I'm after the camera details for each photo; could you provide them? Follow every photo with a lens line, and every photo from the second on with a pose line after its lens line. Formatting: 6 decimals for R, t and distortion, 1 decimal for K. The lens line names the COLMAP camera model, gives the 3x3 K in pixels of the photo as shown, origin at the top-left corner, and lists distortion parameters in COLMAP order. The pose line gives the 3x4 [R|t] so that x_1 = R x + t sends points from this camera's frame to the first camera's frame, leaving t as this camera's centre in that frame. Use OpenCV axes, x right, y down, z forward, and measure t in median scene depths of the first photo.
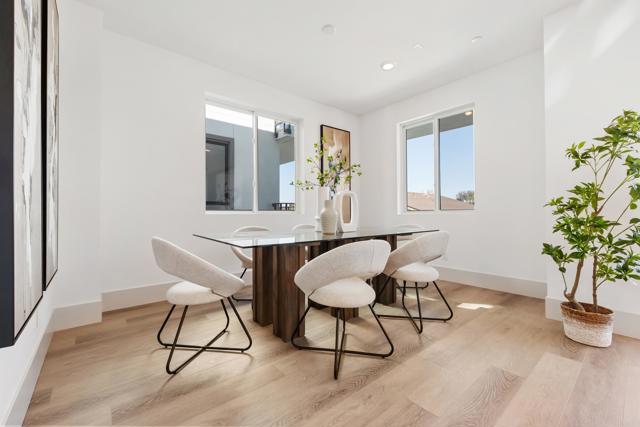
lens RADIAL K [[269.0, 0, 320.0], [0, 269.0, 213.5], [0, 0, 1]] dist [0.001975, 0.000216]
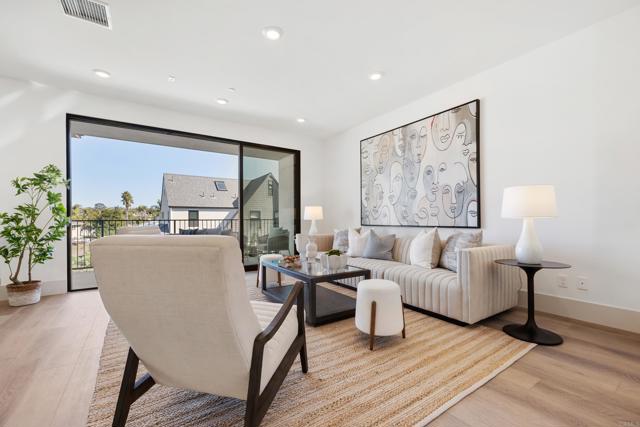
lens RADIAL K [[269.6, 0, 321.1], [0, 269.6, 218.7], [0, 0, 1]] dist [-0.001184, -0.000079]
pose [[0.100451, 0.006625, 0.994920, -0.403467], [0.002661, 0.999972, -0.006927, -0.013647], [-0.994938, 0.003343, 0.100431, -0.875887]]
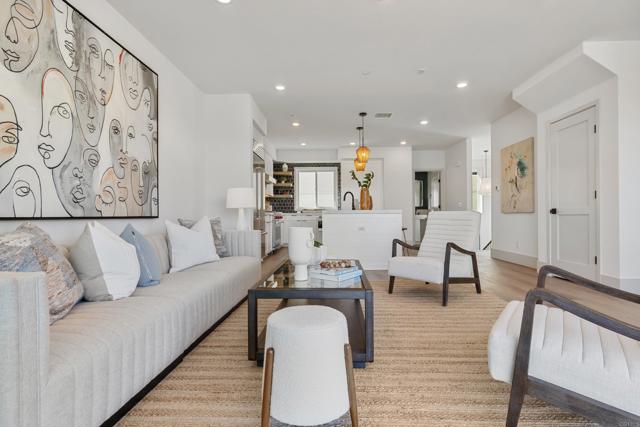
lens RADIAL K [[314.9, 0, 322.1], [0, 314.9, 216.3], [0, 0, 1]] dist [-0.001966, -0.000198]
pose [[-0.668778, 0.010913, -0.743382, 1.968353], [0.010991, 0.999928, 0.004791, 0.027881], [0.743381, -0.004966, -0.668850, 0.143414]]
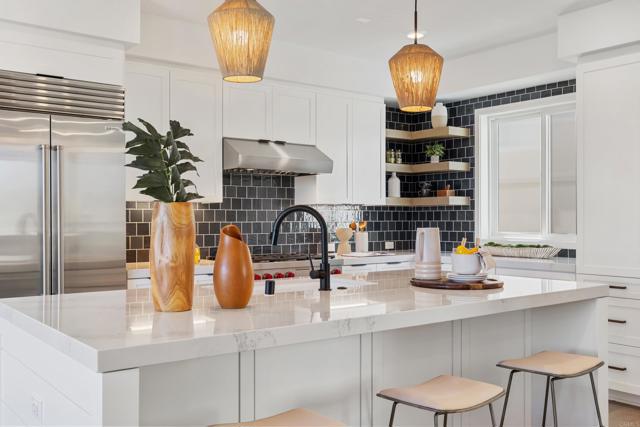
lens RADIAL K [[617.7, 0, 320.0], [0, 617.7, 213.5], [0, 0, 1]] dist [-0.000532, -0.009459]
pose [[-0.999100, 0.008257, 0.041612, -0.601574], [0.007773, 0.999900, -0.011773, -0.157103], [-0.041705, -0.011439, -0.999064, -0.305044]]
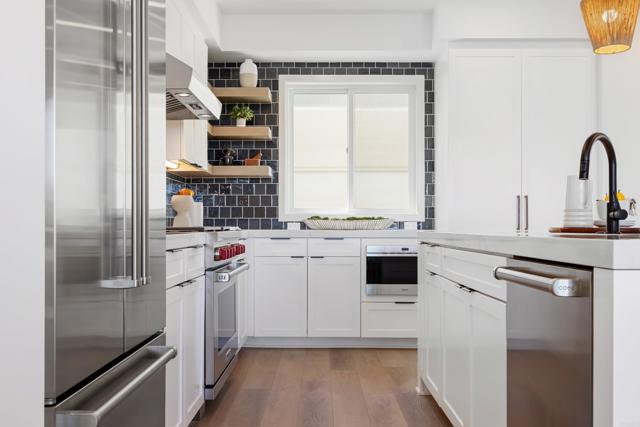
lens RADIAL K [[617.7, 0, 320.0], [0, 617.7, 213.5], [0, 0, 1]] dist [-0.000532, -0.009459]
pose [[-0.646645, -0.008498, -0.762744, 0.733110], [0.004874, 0.999871, -0.015273, -0.027261], [0.762776, -0.013594, -0.646520, -1.378041]]
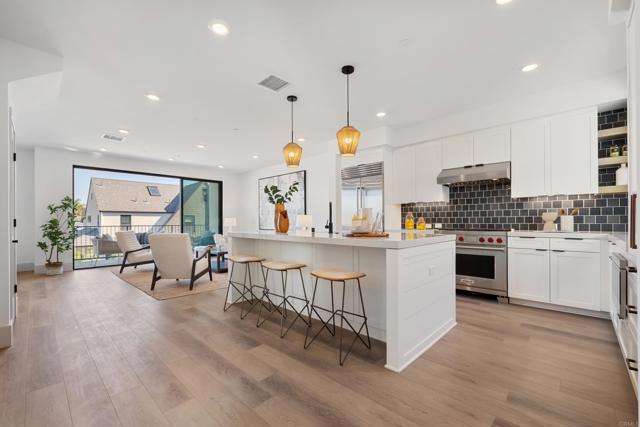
lens RADIAL K [[265.6, 0, 321.2], [0, 265.6, 225.1], [0, 0, 1]] dist [0.000694, 0.000040]
pose [[-0.122833, -0.008469, 0.992391, -2.132283], [0.004439, 0.999949, 0.009083, -0.063821], [-0.992417, 0.005521, -0.122789, -1.440837]]
